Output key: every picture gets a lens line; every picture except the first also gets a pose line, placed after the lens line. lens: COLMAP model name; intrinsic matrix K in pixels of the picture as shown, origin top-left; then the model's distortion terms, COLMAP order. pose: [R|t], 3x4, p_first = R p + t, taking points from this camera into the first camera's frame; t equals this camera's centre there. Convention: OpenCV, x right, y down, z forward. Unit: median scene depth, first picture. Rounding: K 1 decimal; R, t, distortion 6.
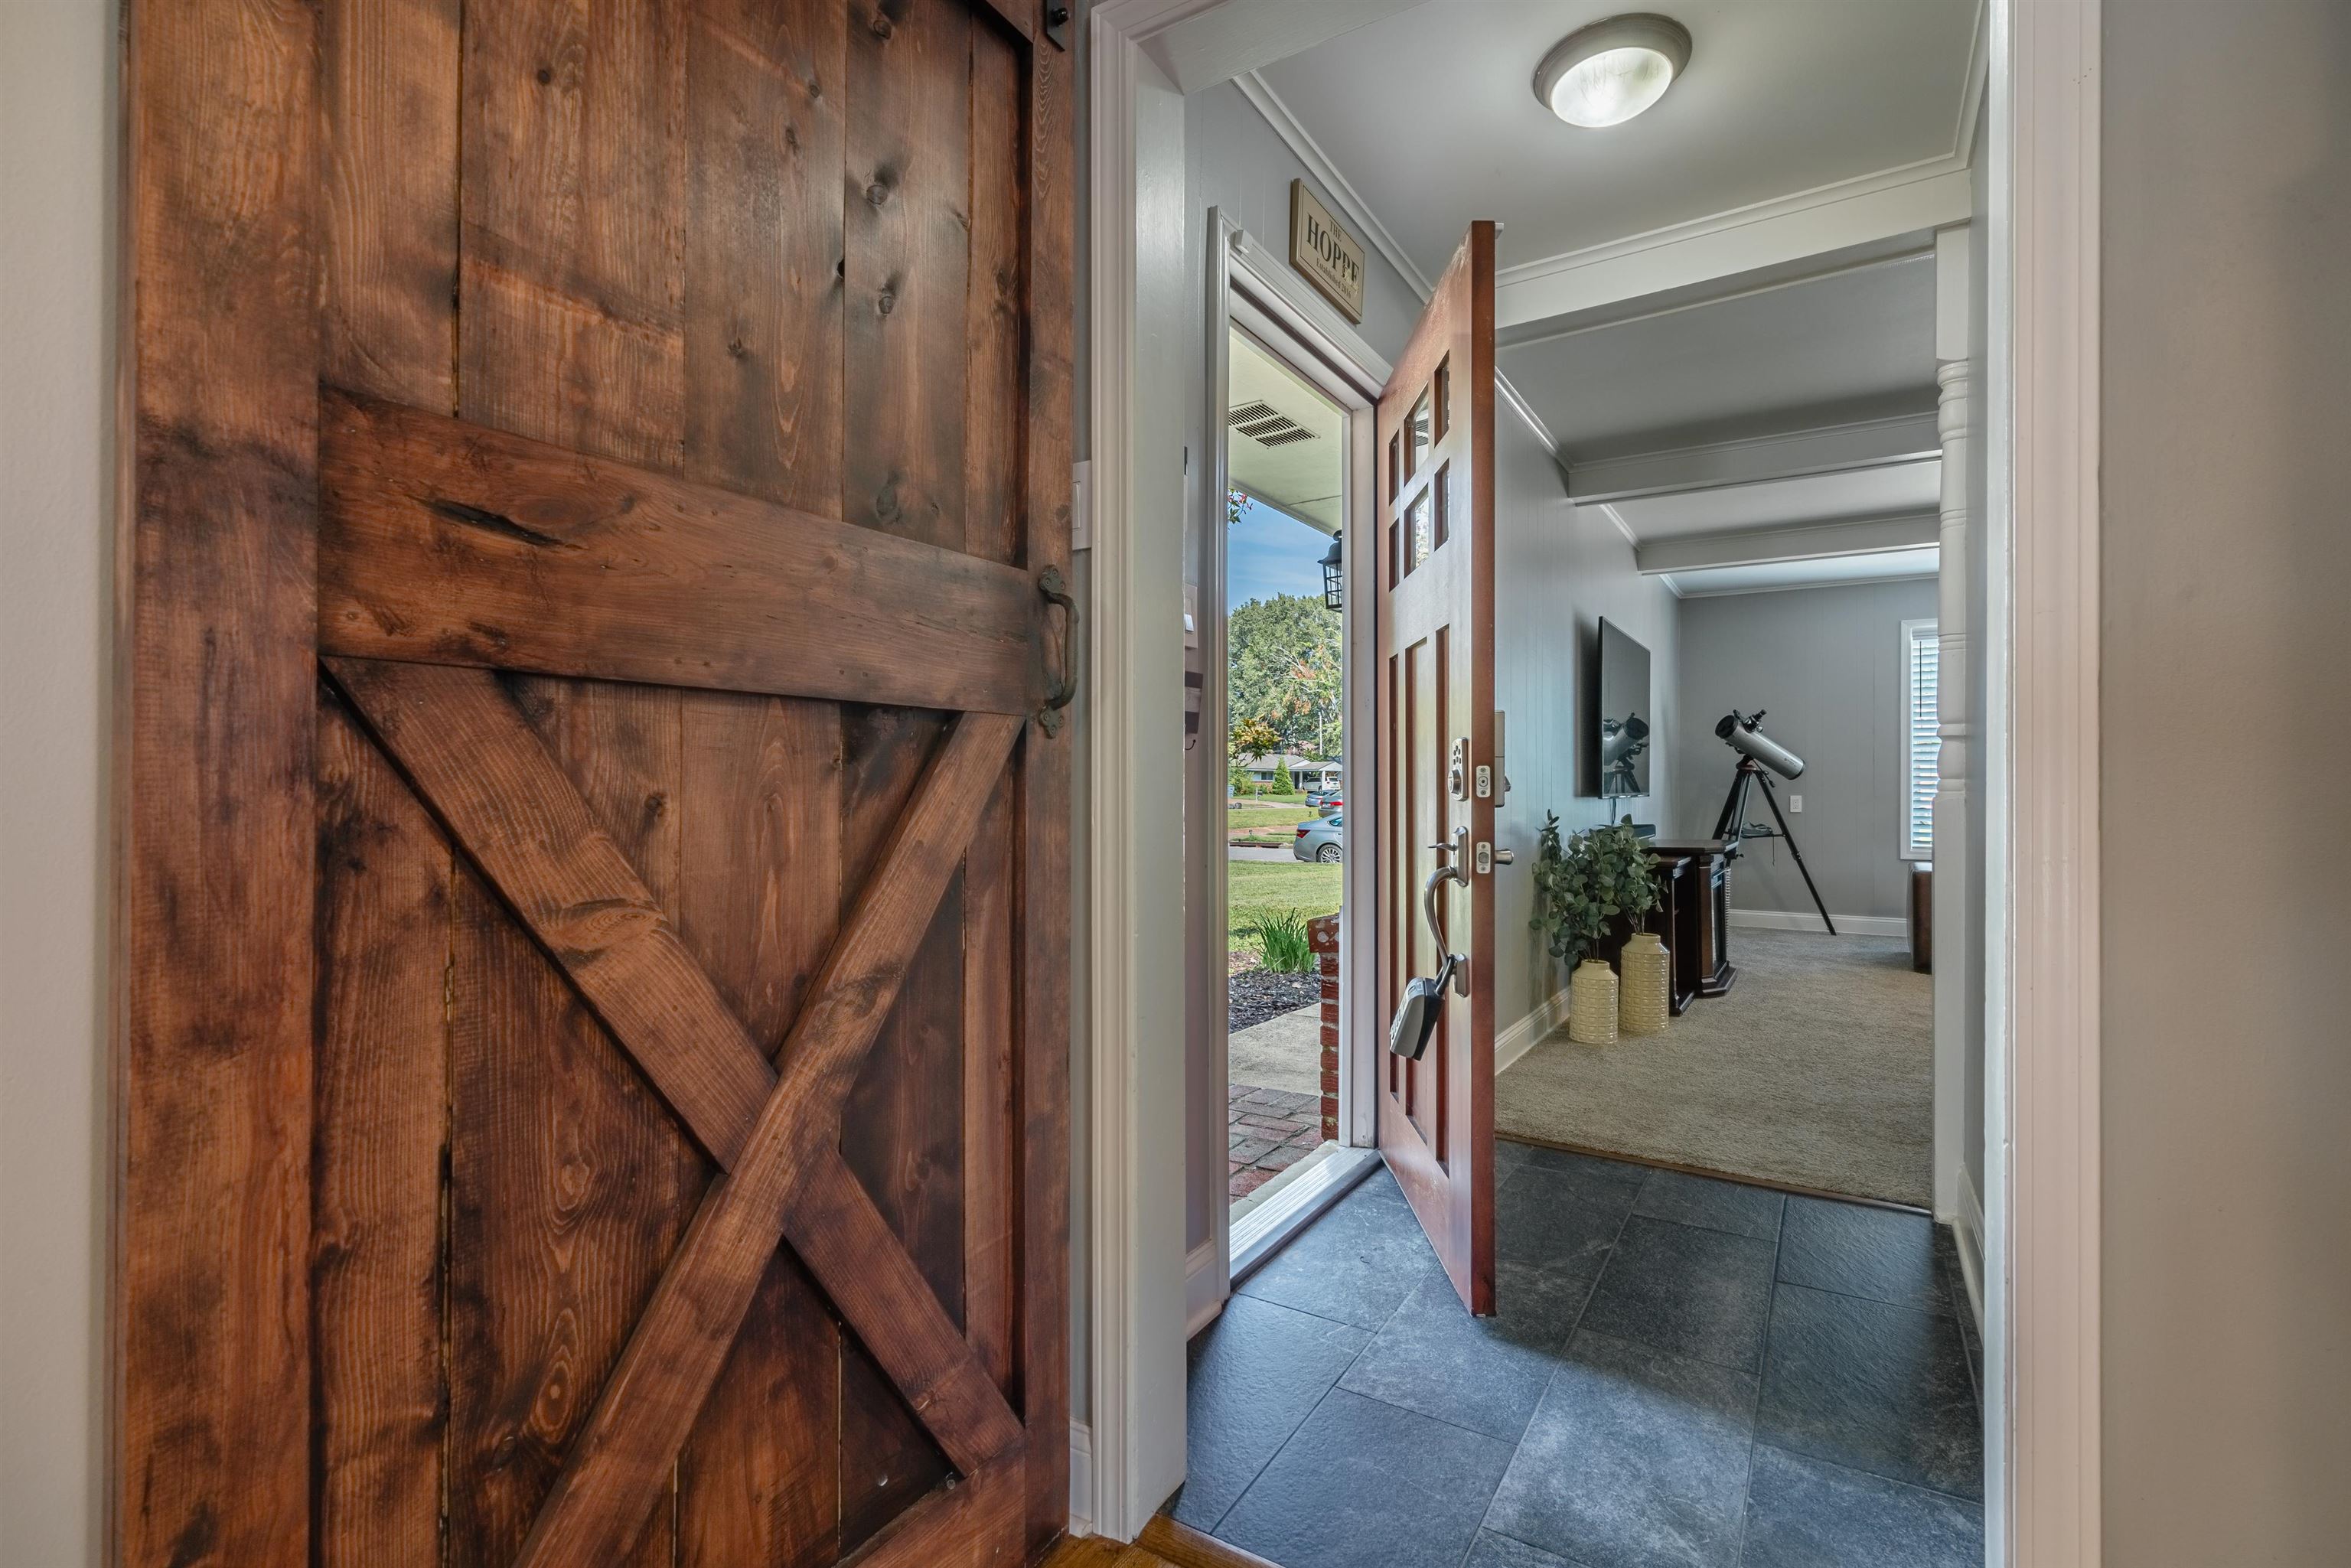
lens RADIAL K [[1084.7, 0, 1204.4], [0, 1084.7, 795.2], [0, 0, 1]] dist [0.001450, 0.000296]
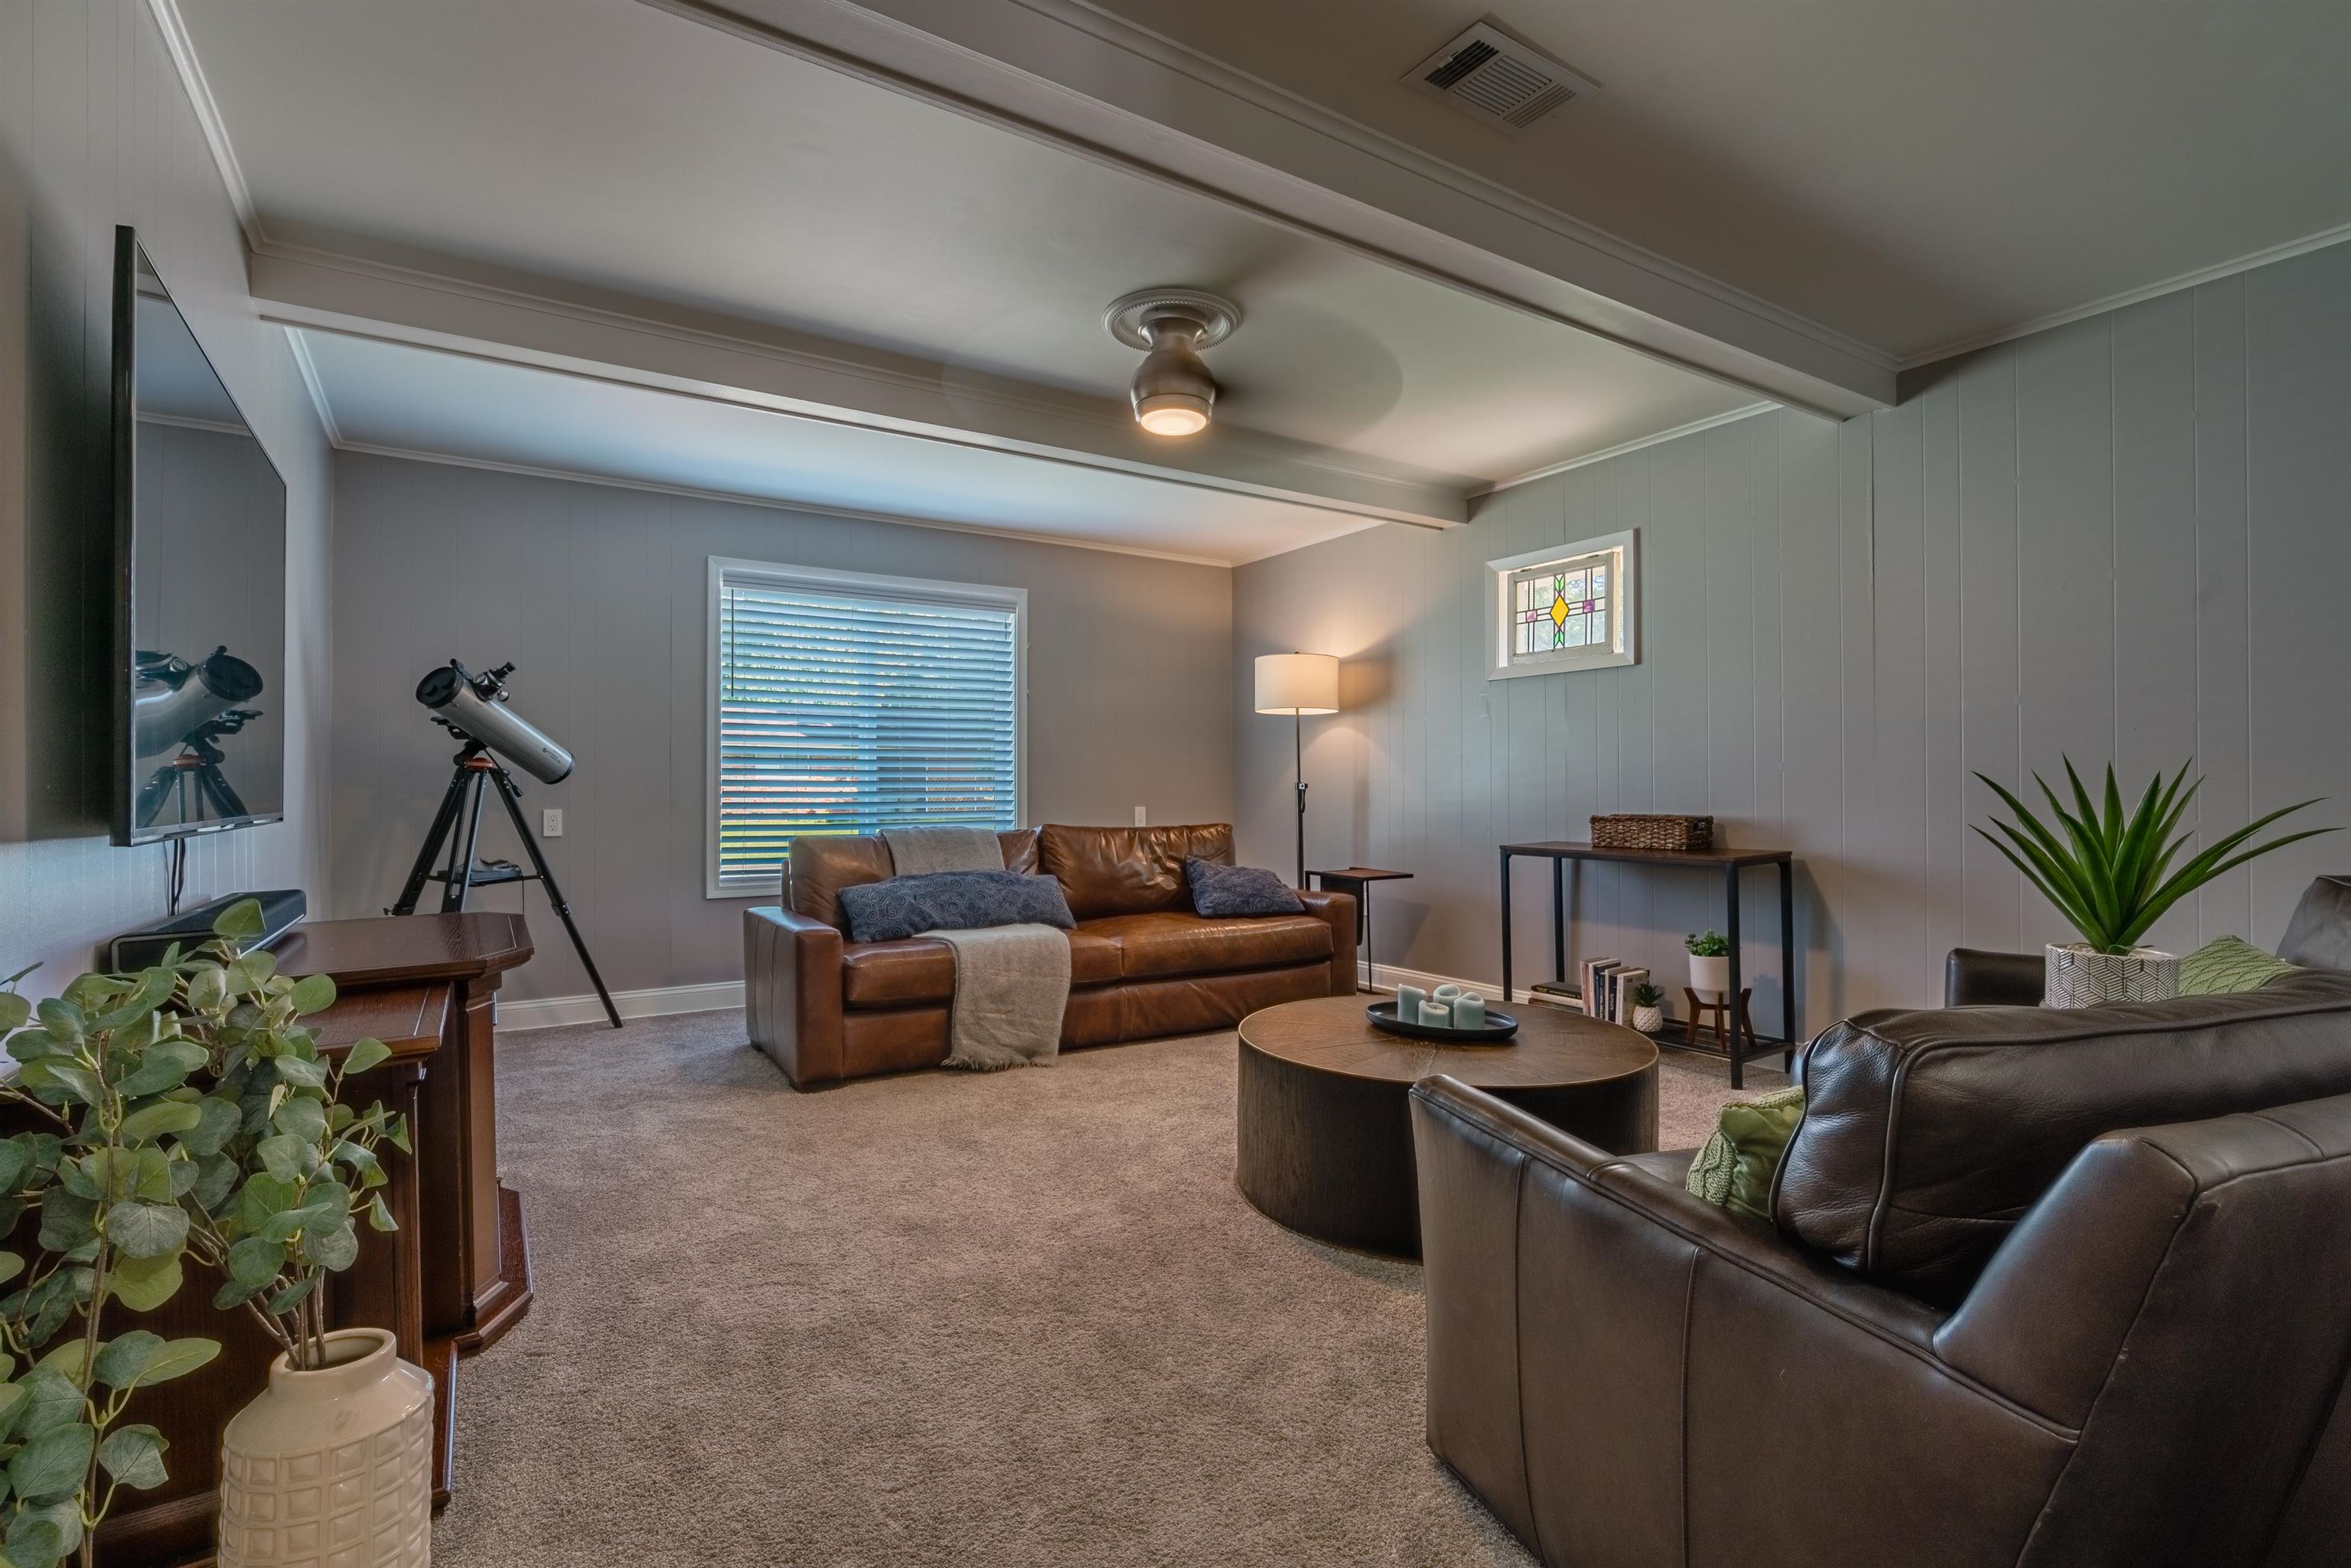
lens RADIAL K [[1084.7, 0, 1204.4], [0, 1084.7, 795.2], [0, 0, 1]] dist [0.001450, 0.000296]
pose [[0.434902, -0.005521, 0.900461, 0.153214], [0.004938, 0.999981, 0.003746, -0.008608], [-0.900464, 0.002817, 0.434921, 0.408281]]
